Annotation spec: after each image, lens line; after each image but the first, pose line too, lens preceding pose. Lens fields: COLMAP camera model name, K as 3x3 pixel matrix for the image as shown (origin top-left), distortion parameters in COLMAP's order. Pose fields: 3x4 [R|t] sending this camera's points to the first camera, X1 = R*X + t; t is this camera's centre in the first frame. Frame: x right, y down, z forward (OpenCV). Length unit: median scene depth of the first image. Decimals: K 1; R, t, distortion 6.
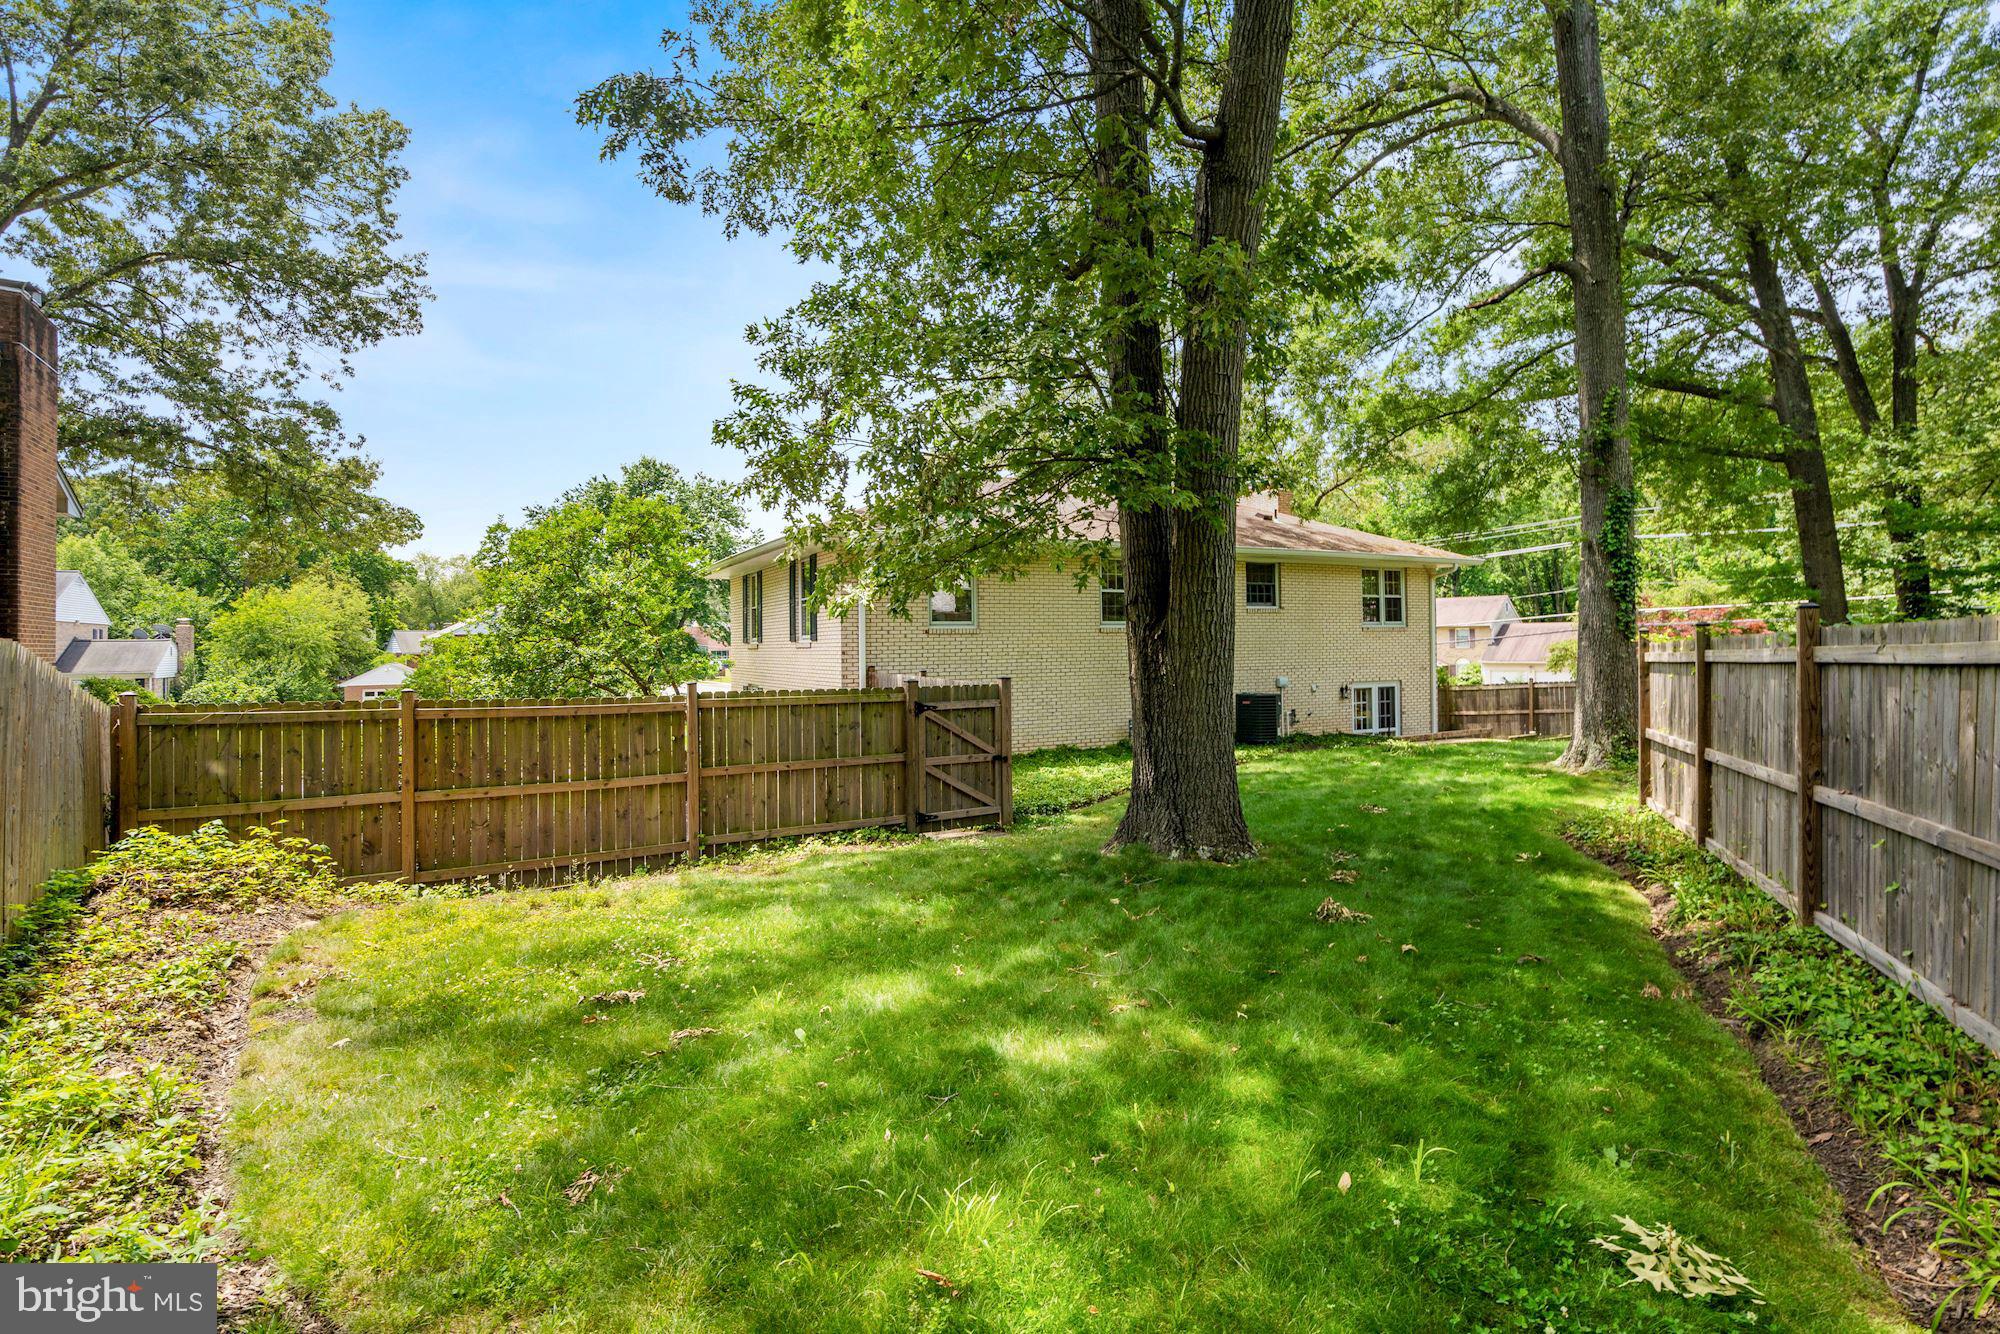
lens RADIAL K [[933.0, 0, 987.9], [0, 933.0, 680.3], [0, 0, 1]] dist [-0.062052, 0.024530]
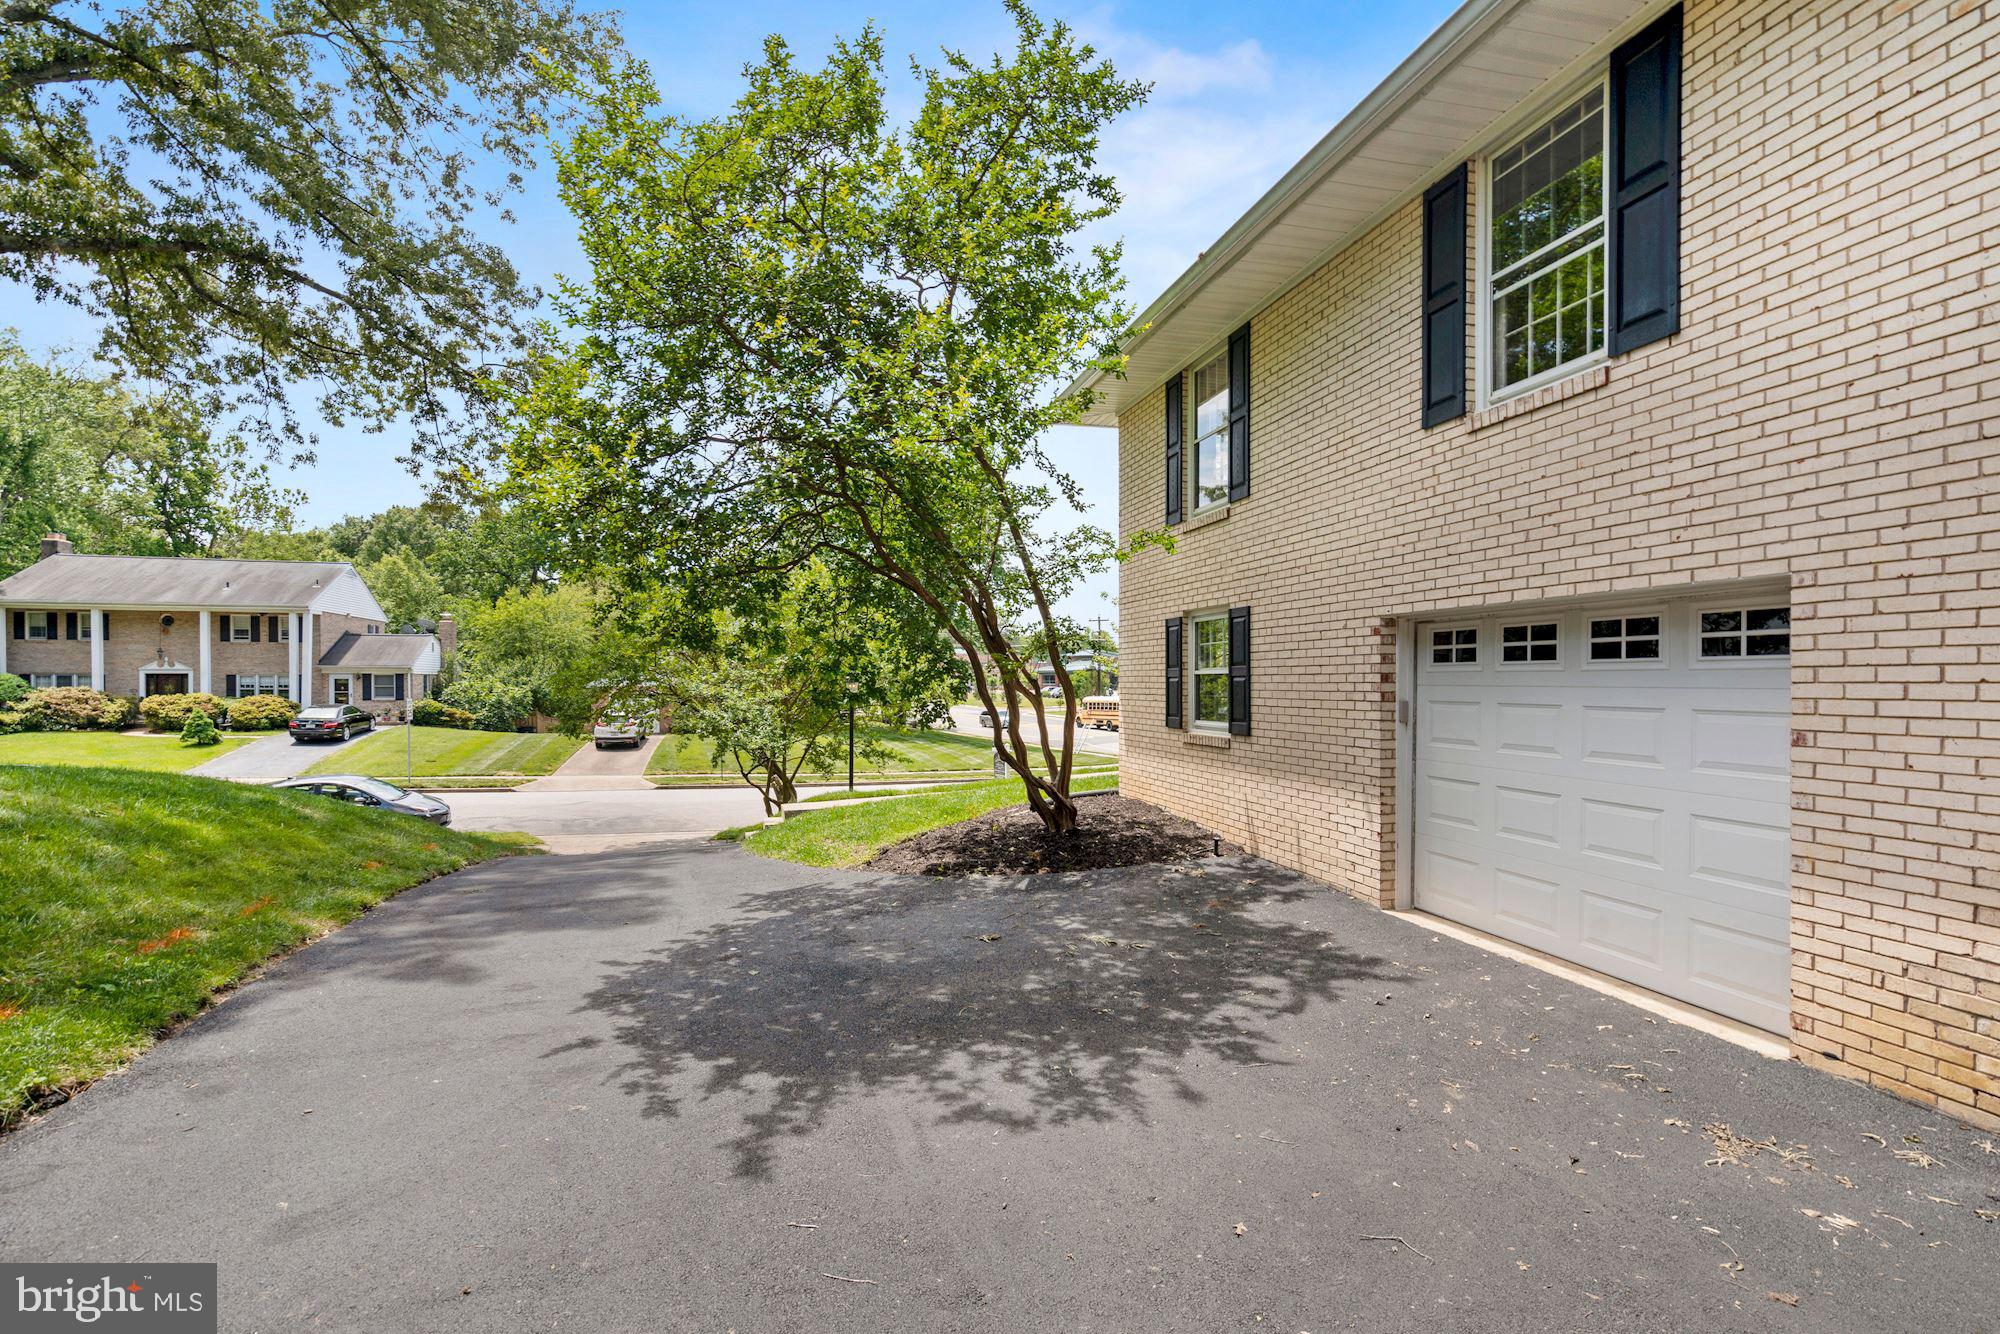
lens RADIAL K [[933.0, 0, 987.9], [0, 933.0, 680.3], [0, 0, 1]] dist [-0.062052, 0.024530]
pose [[0.969494, 0.009473, -0.244930, -0.077565], [-0.016262, 0.999537, -0.025711, 0.017177], [0.244573, 0.028909, 0.969200, 0.175034]]
